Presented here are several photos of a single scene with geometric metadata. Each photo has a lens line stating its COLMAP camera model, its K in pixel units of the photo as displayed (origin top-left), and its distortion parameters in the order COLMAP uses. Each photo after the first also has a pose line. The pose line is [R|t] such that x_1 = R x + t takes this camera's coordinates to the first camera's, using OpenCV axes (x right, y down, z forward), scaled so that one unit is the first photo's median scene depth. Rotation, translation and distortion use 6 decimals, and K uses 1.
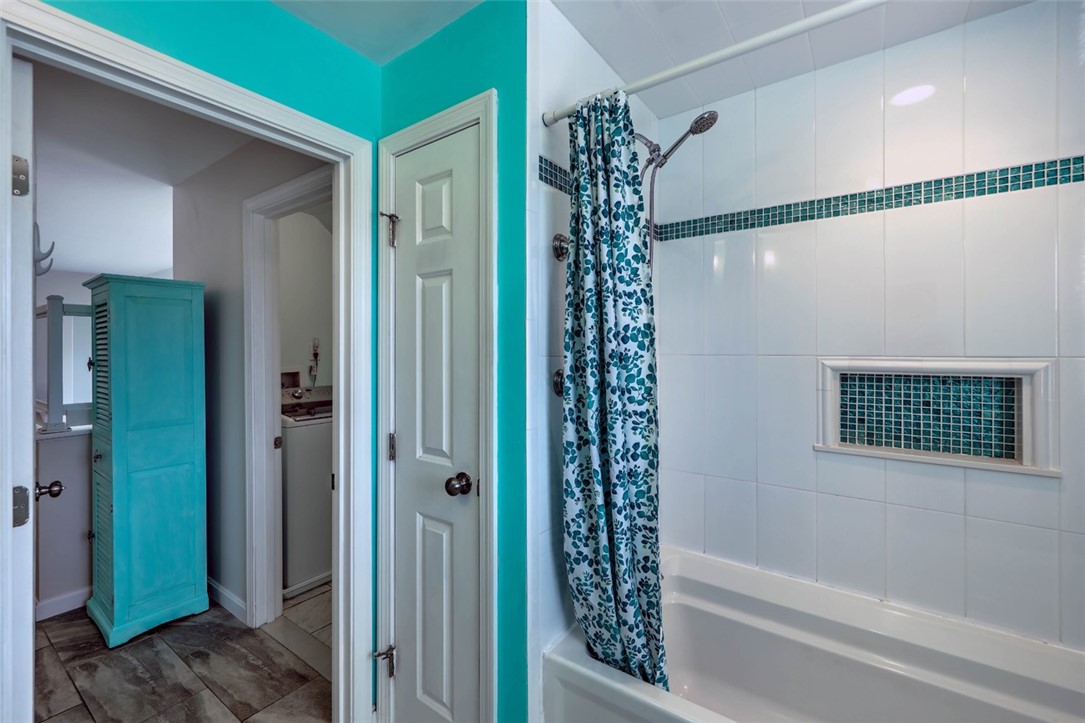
lens RADIAL K [[455.1, 0, 543.8], [0, 455.1, 352.1], [0, 0, 1]] dist [0.005420, -0.000850]
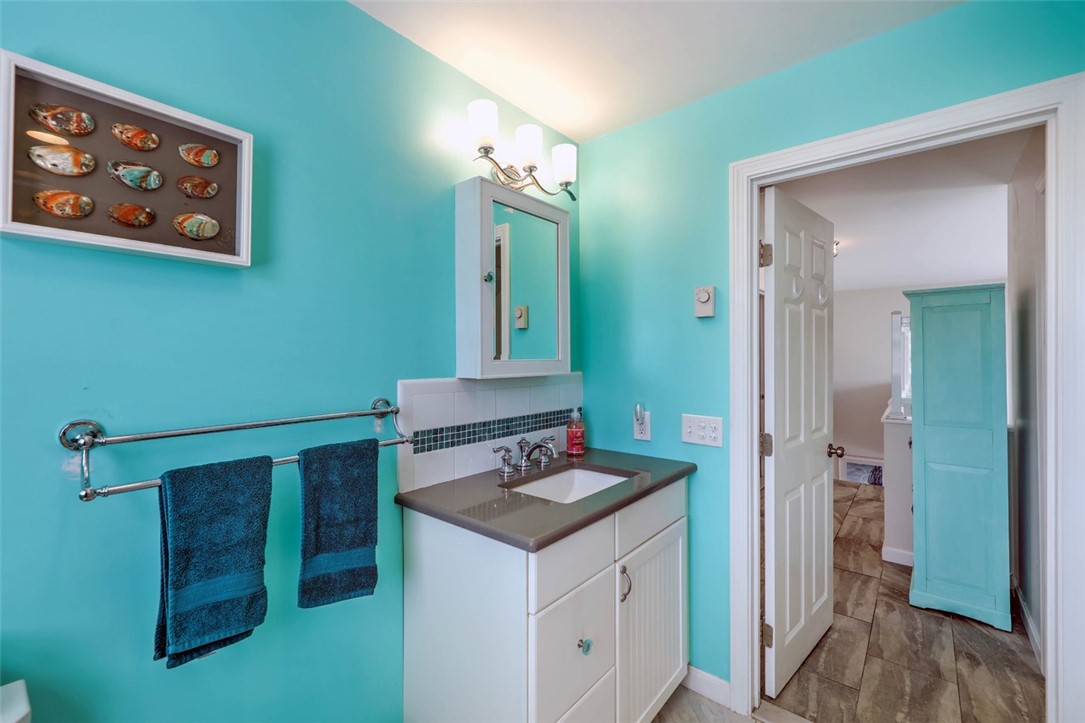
lens RADIAL K [[455.1, 0, 542.0], [0, 455.1, 357.6], [0, 0, 1]] dist [0.005420, -0.000850]
pose [[-0.080104, 0.001890, -0.996785, 0.324576], [0.000377, 0.999998, 0.001866, 0.001609], [0.996786, -0.000226, -0.080104, 0.143448]]
